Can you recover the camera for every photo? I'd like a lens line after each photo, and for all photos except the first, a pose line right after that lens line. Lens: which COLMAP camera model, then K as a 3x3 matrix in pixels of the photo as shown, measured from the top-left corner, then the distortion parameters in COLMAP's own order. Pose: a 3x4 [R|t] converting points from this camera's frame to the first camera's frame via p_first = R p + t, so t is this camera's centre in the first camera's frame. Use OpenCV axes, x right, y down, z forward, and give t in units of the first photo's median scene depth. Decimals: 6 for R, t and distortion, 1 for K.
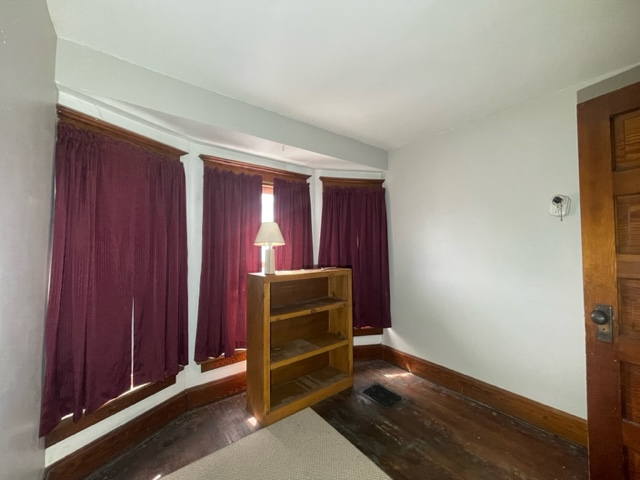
lens RADIAL K [[258.5, 0, 320.0], [0, 258.5, 240.0], [0, 0, 1]] dist [-0.000766, -0.000039]
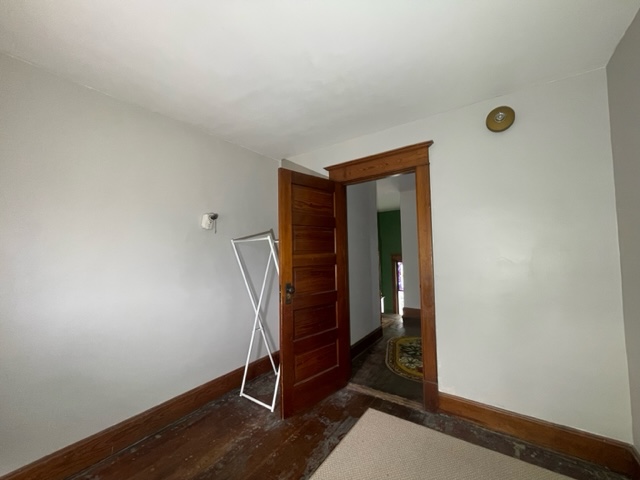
lens RADIAL K [[258.5, 0, 320.0], [0, 258.5, 240.0], [0, 0, 1]] dist [-0.000766, -0.000039]
pose [[-0.303810, 0.051375, 0.951346, -0.526562], [-0.003848, 0.998471, -0.055148, 0.034285], [-0.952725, -0.020416, -0.303148, 0.978550]]
